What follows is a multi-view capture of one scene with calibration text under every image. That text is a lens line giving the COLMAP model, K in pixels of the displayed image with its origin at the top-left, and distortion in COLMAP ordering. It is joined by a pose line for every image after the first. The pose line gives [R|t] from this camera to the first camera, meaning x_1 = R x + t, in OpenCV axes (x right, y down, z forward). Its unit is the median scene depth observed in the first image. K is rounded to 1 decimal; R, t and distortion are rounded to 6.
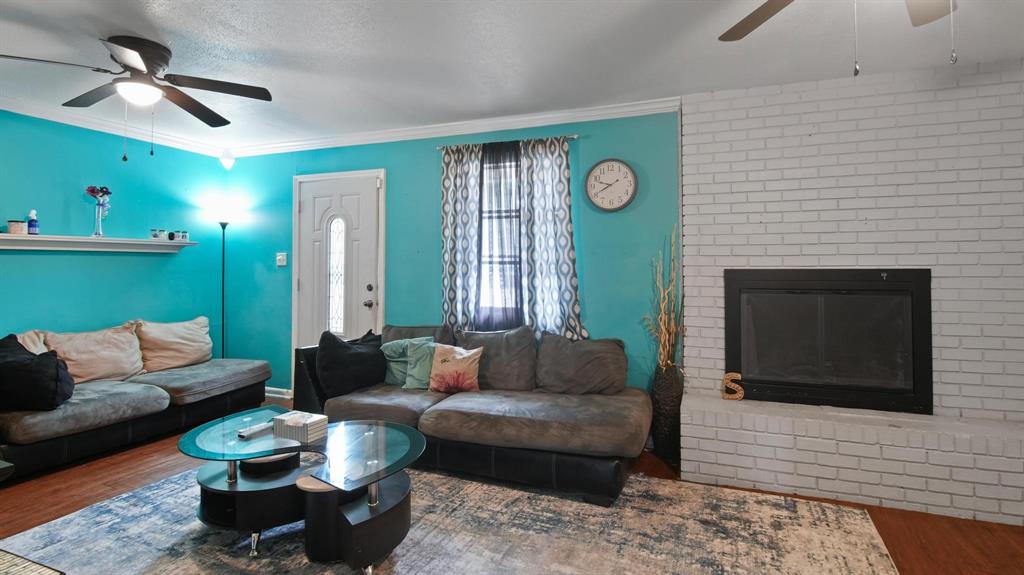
lens RADIAL K [[476.9, 0, 516.6], [0, 476.9, 263.6], [0, 0, 1]] dist [-0.000434, -0.009302]
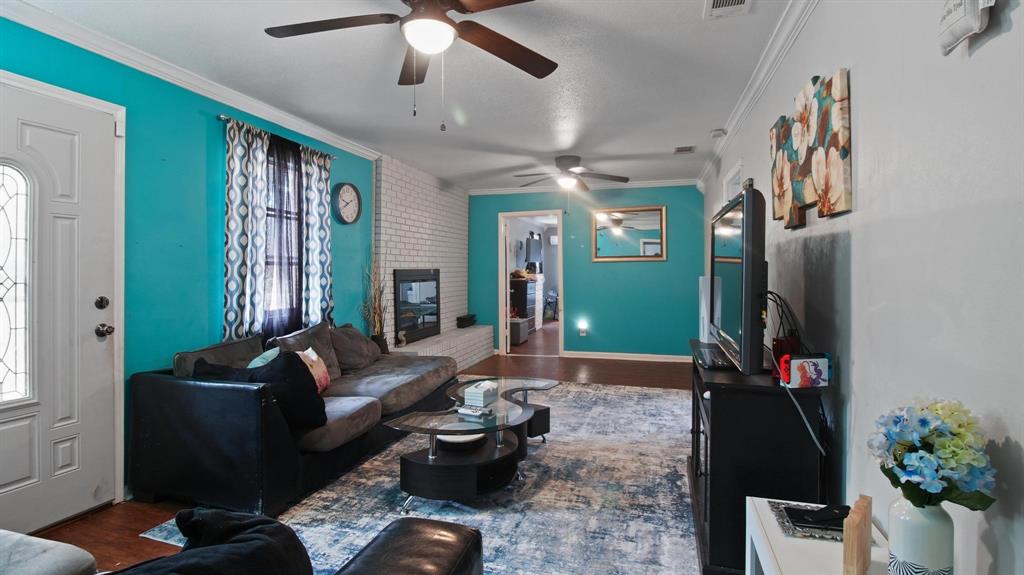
lens RADIAL K [[476.9, 0, 516.6], [0, 476.9, 263.6], [0, 0, 1]] dist [-0.000434, -0.009302]
pose [[-0.080639, 0.009997, 0.996693, -1.066721], [-0.005901, 0.999927, -0.010507, 0.006583], [-0.996726, -0.006728, -0.080574, 0.625533]]
